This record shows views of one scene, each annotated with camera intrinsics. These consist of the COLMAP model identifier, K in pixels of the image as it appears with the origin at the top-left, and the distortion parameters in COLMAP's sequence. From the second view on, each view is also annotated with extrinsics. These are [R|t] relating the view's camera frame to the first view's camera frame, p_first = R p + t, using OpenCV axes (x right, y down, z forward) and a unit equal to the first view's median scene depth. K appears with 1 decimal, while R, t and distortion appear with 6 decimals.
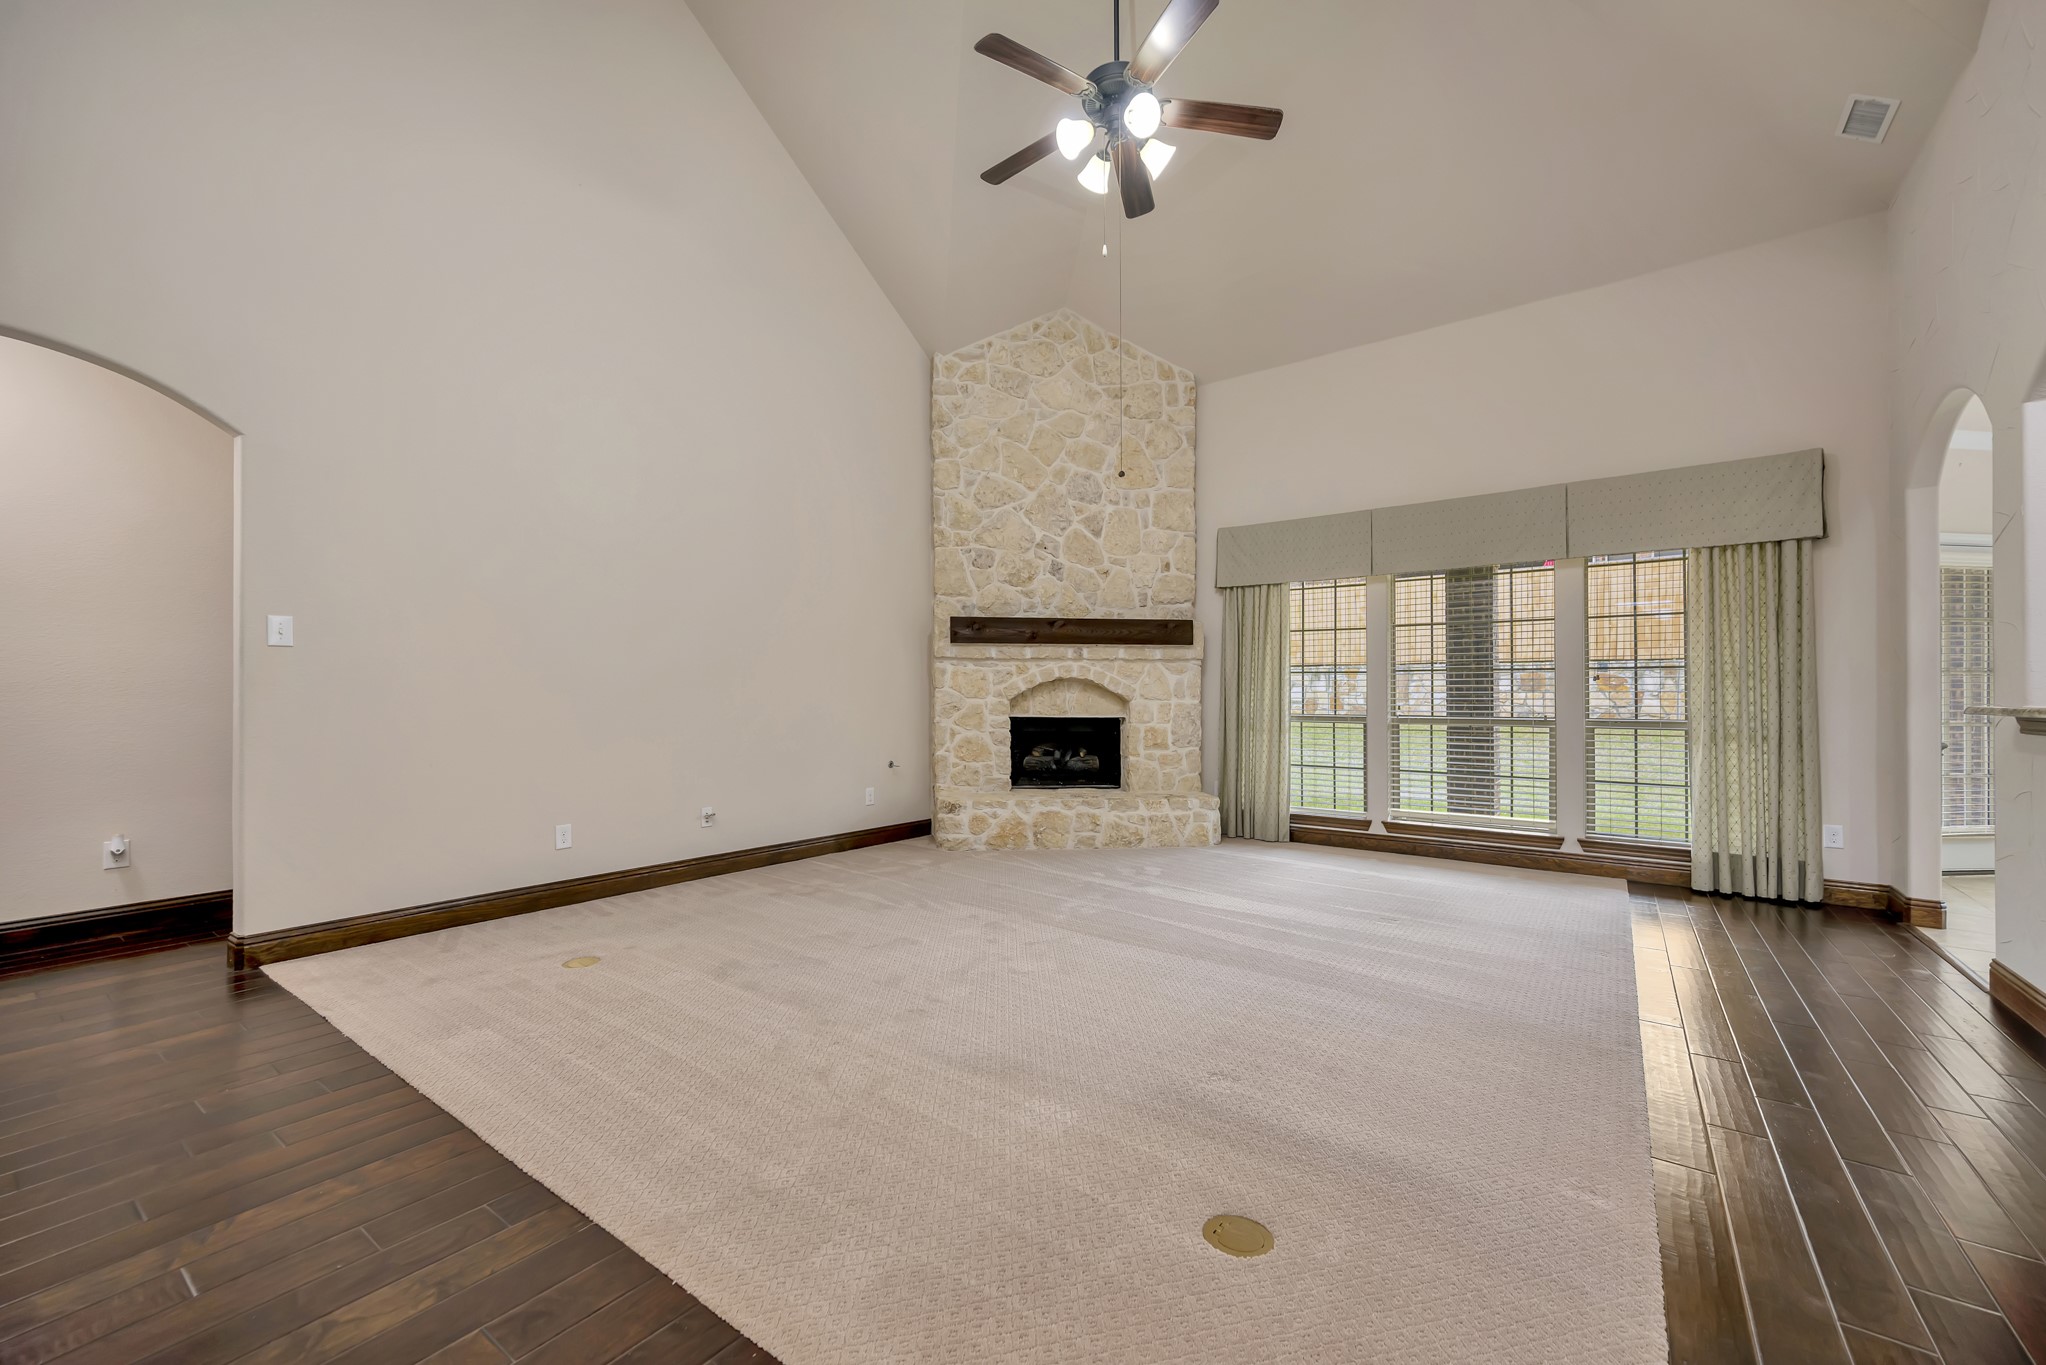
lens RADIAL K [[823.0, 0, 1017.2], [0, 823.0, 688.1], [0, 0, 1]] dist [0.000049, 0.000077]
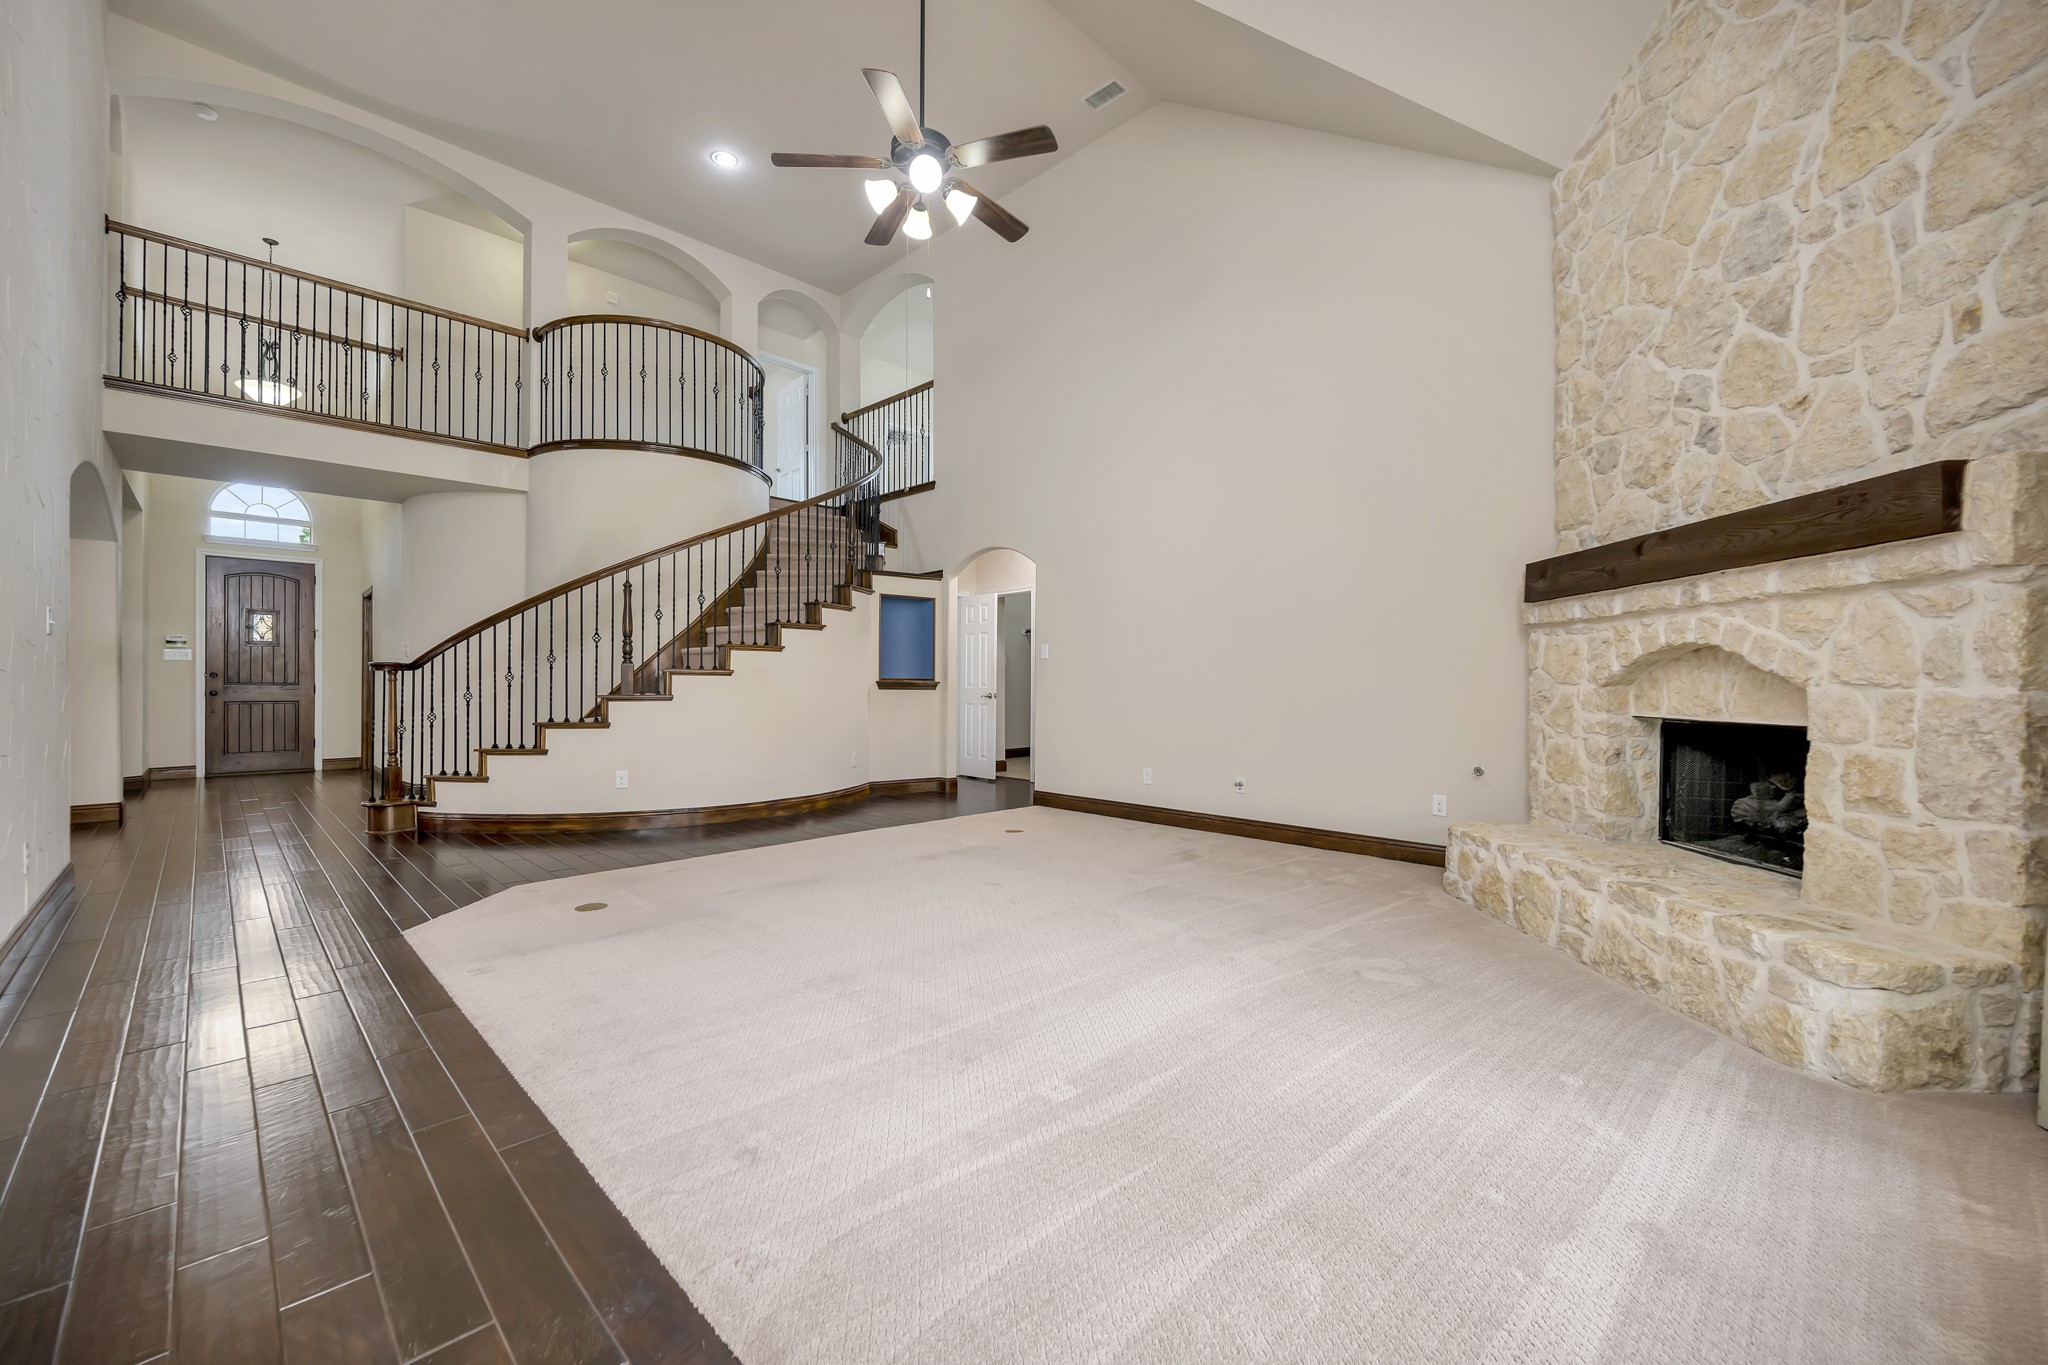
lens RADIAL K [[804.9, 0, 1024.0], [0, 804.9, 682.5], [0, 0, 1]] dist [0.000065, 0.000070]
pose [[-0.150941, -0.007338, -0.988515, 0.620957], [0.004504, 0.999957, -0.008111, 0.013843], [0.988532, -0.005676, -0.150902, 0.666366]]
